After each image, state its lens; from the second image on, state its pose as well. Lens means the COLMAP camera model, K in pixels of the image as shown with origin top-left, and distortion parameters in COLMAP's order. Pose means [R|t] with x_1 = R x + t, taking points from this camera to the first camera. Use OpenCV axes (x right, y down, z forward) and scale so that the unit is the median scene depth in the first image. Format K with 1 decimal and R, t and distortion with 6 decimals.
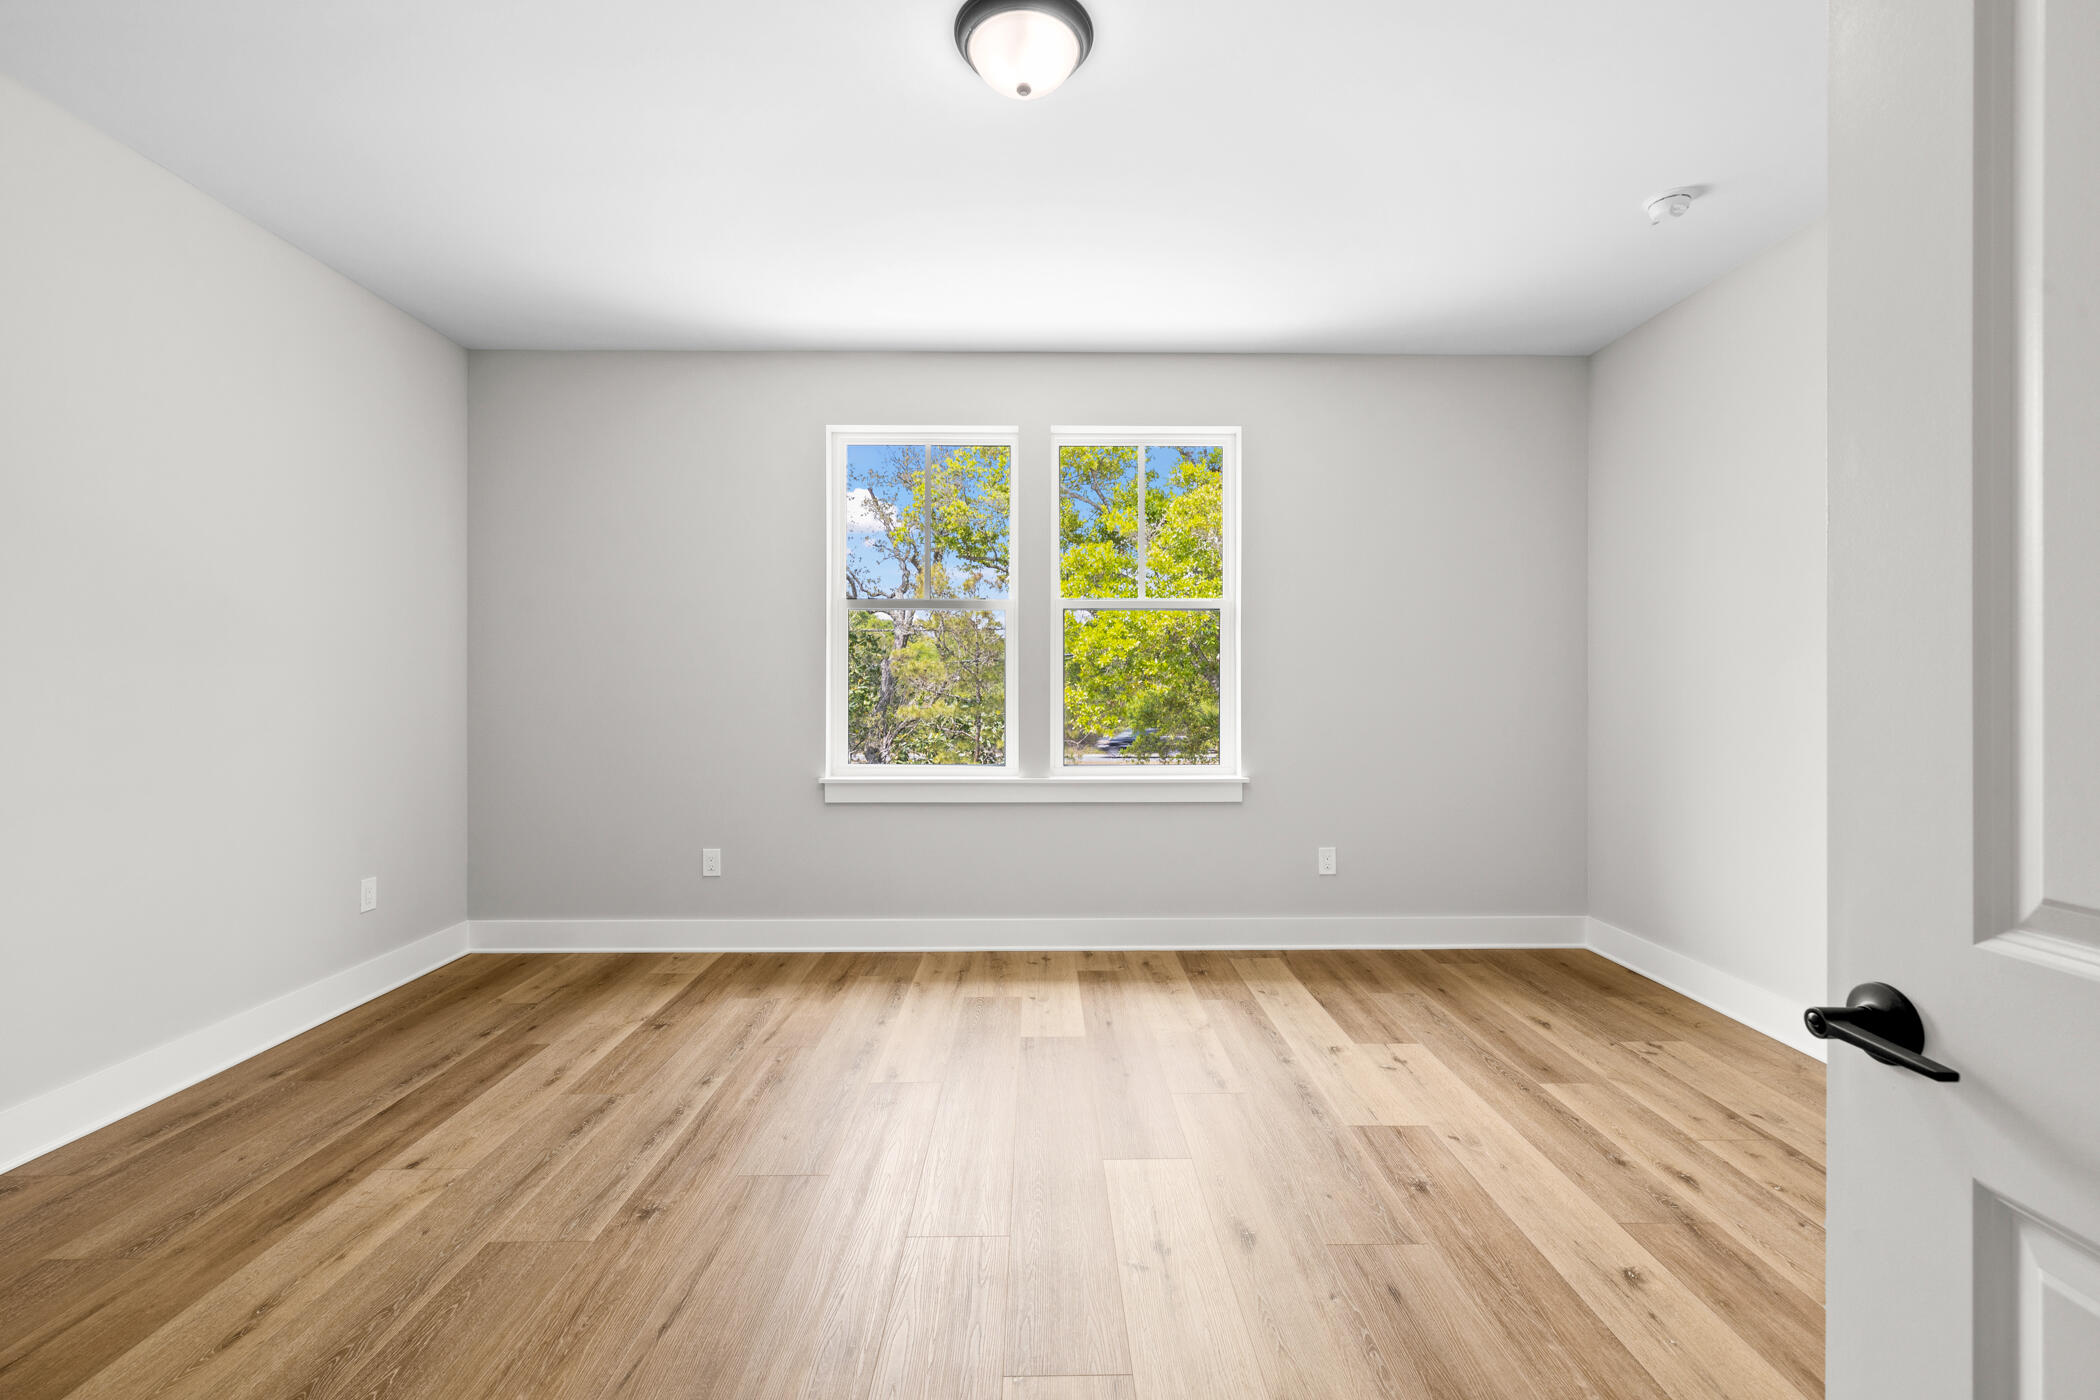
lens RADIAL K [[907.7, 0, 1044.9], [0, 907.7, 692.7], [0, 0, 1]] dist [0.000300, -0.000096]
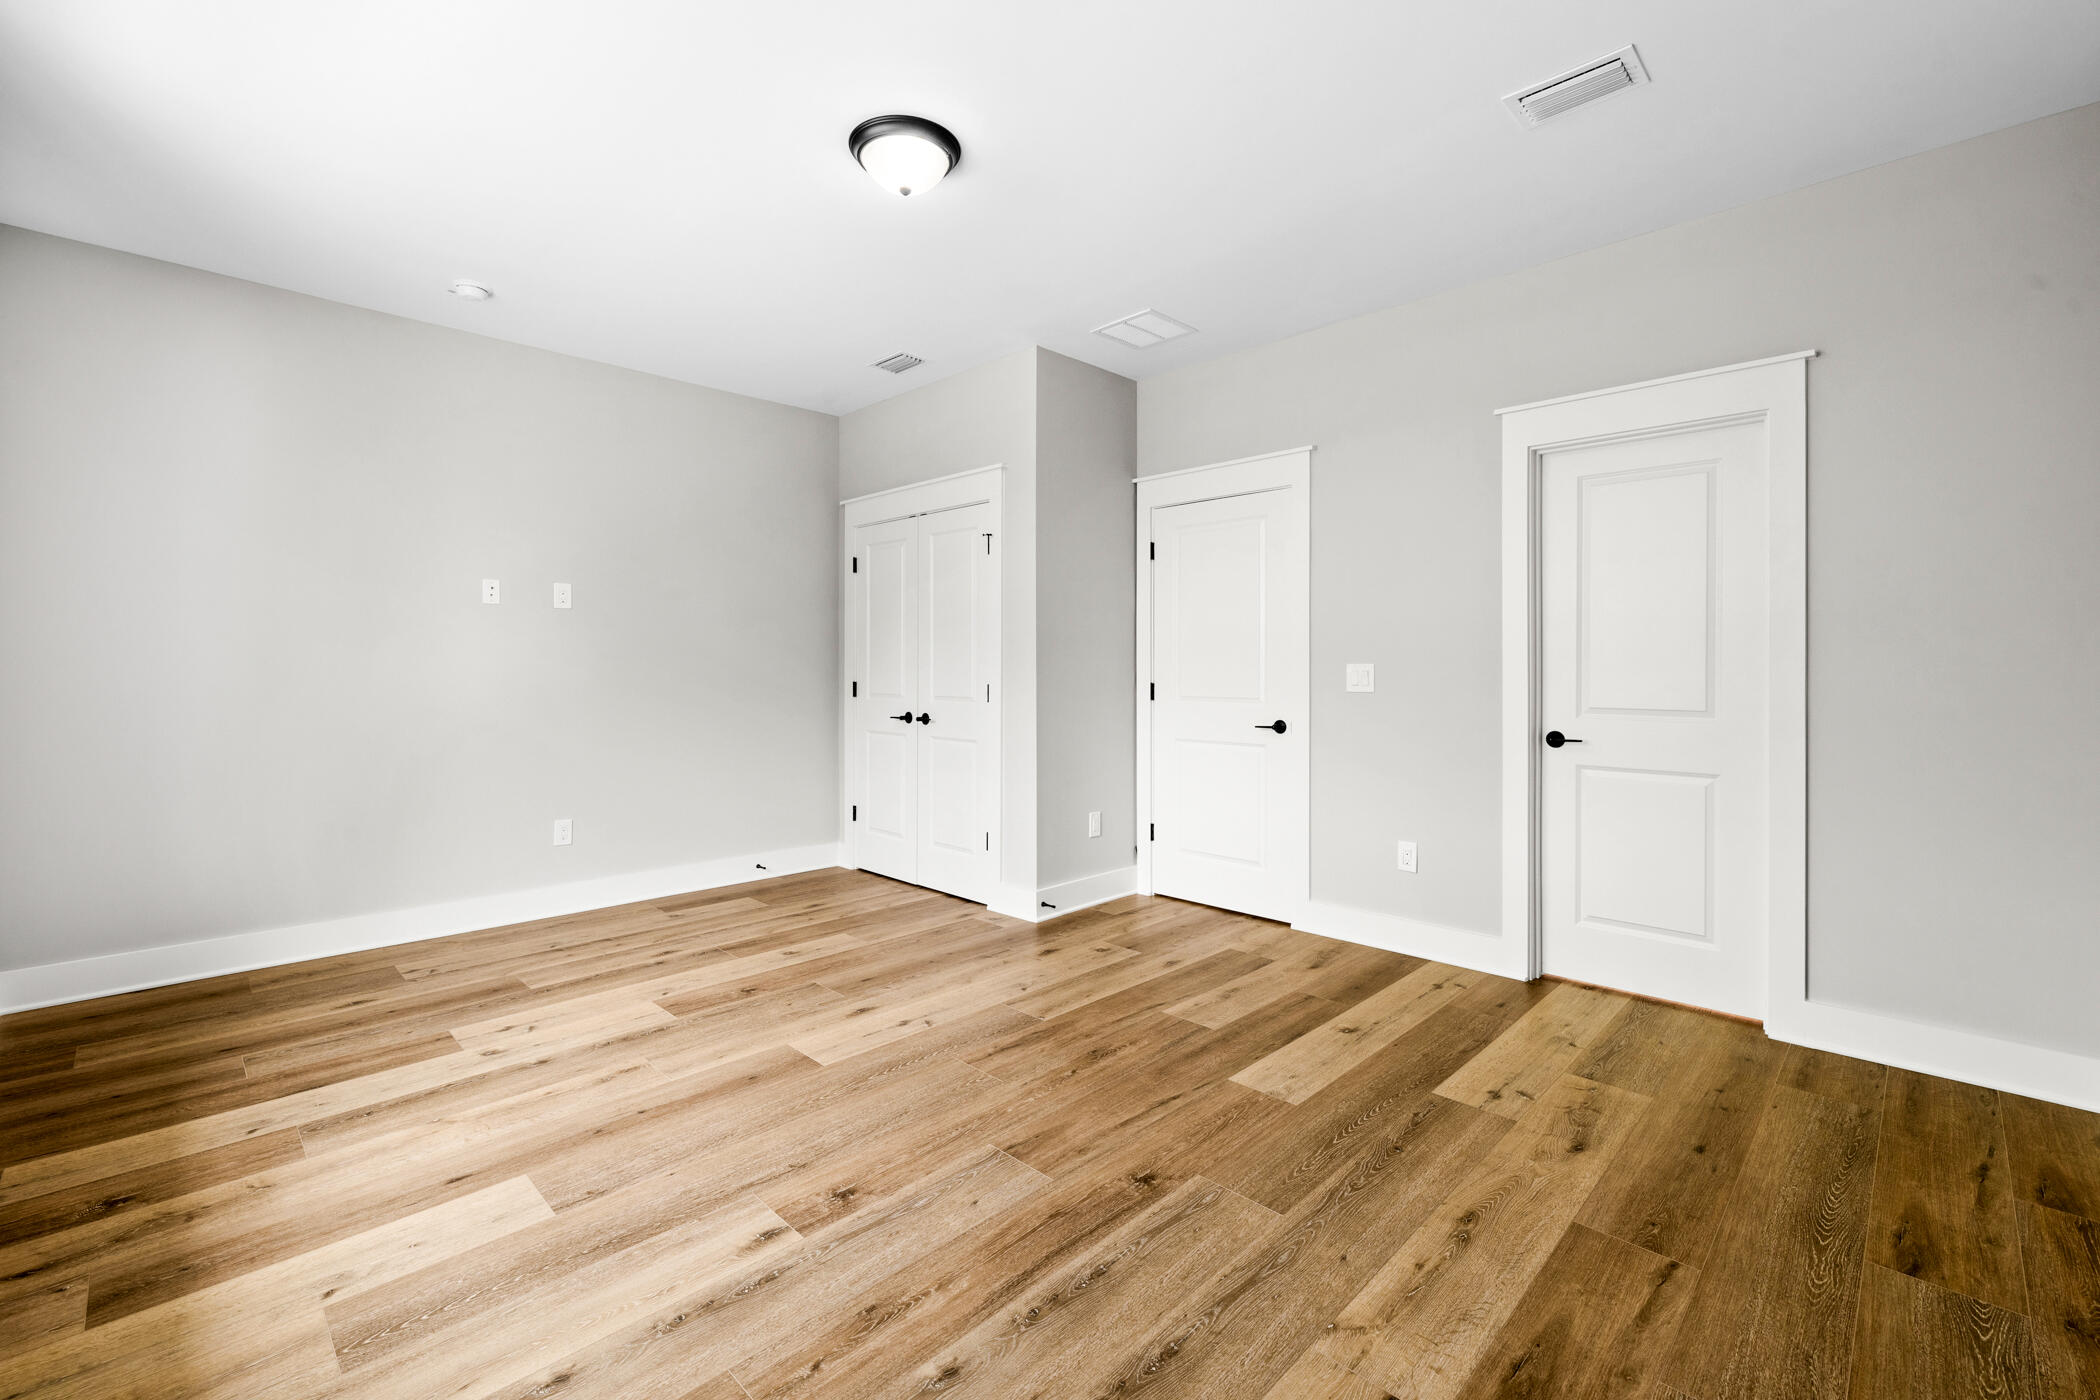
lens RADIAL K [[907.7, 0, 1044.9], [0, 907.7, 692.7], [0, 0, 1]] dist [0.000300, -0.000096]
pose [[-0.708967, -0.019086, 0.704983, -0.931407], [0.003332, 0.999532, 0.030410, -0.010497], [-0.705233, 0.023909, -0.708572, 1.561563]]
